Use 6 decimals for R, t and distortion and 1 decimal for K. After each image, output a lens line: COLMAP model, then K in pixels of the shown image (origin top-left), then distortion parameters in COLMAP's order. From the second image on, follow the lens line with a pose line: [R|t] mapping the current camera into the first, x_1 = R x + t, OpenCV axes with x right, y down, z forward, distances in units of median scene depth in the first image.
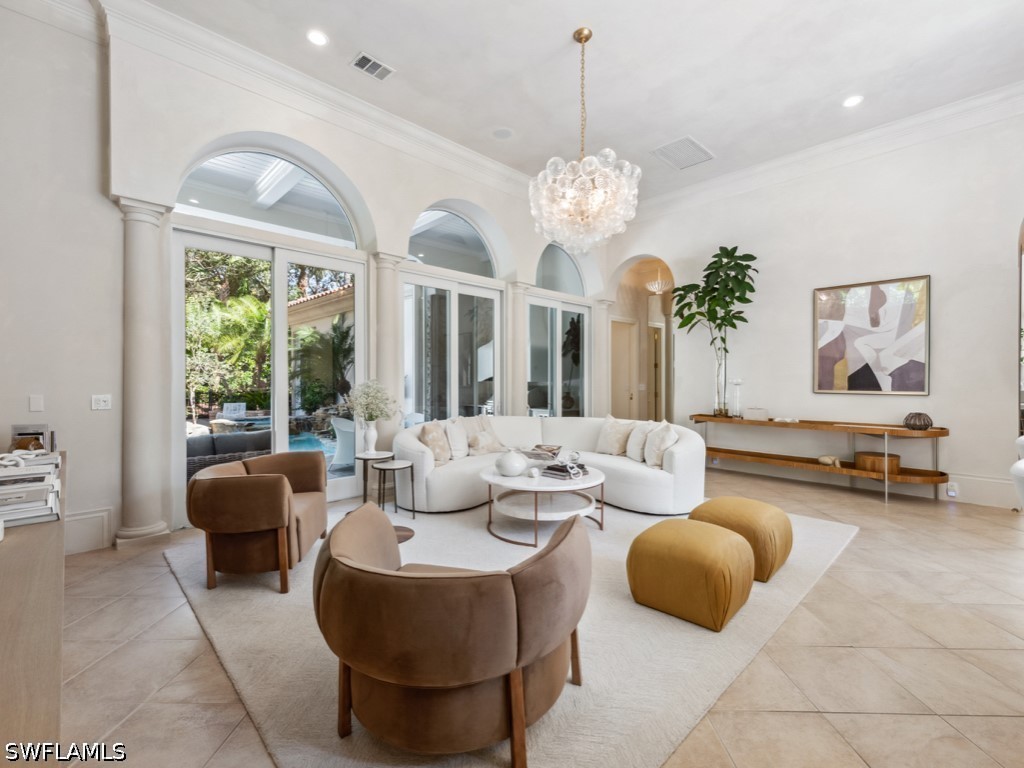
lens RADIAL K [[452.9, 0, 506.5], [0, 452.9, 388.3], [0, 0, 1]] dist [0.005582, -0.000254]
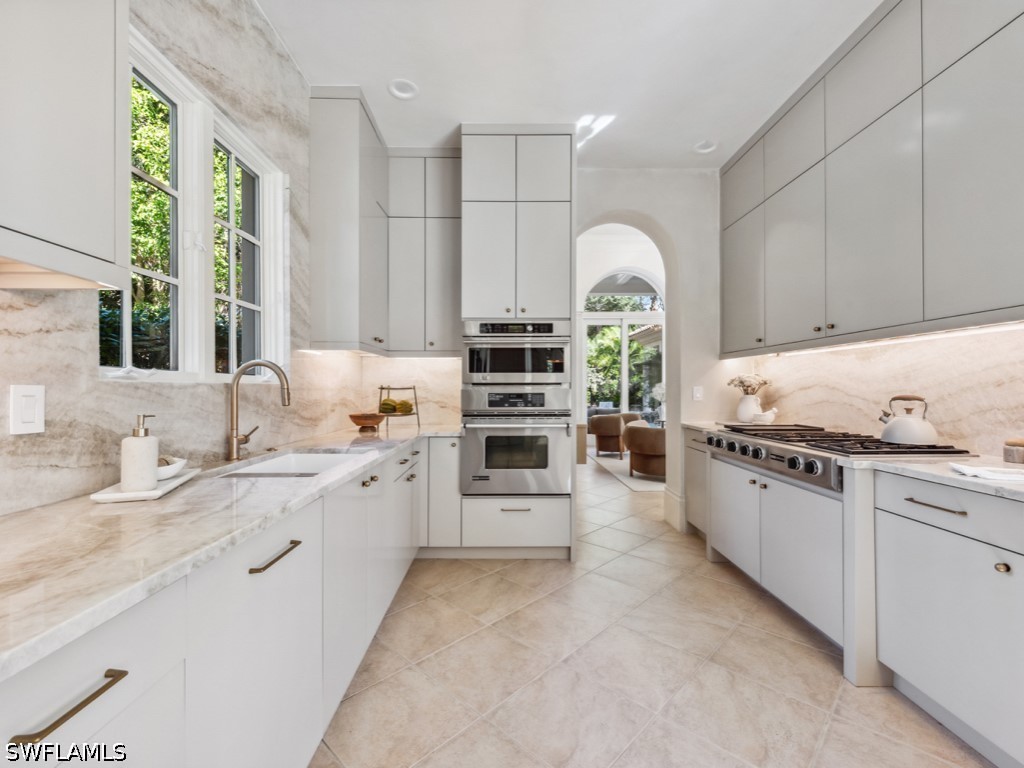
lens RADIAL K [[452.9, 0, 506.5], [0, 452.9, 388.3], [0, 0, 1]] dist [0.005582, -0.000254]
pose [[0.726721, -0.008665, -0.686878, 0.666905], [-0.008390, 0.999734, -0.021488, 0.099927], [0.686882, 0.021378, 0.726455, -1.100850]]
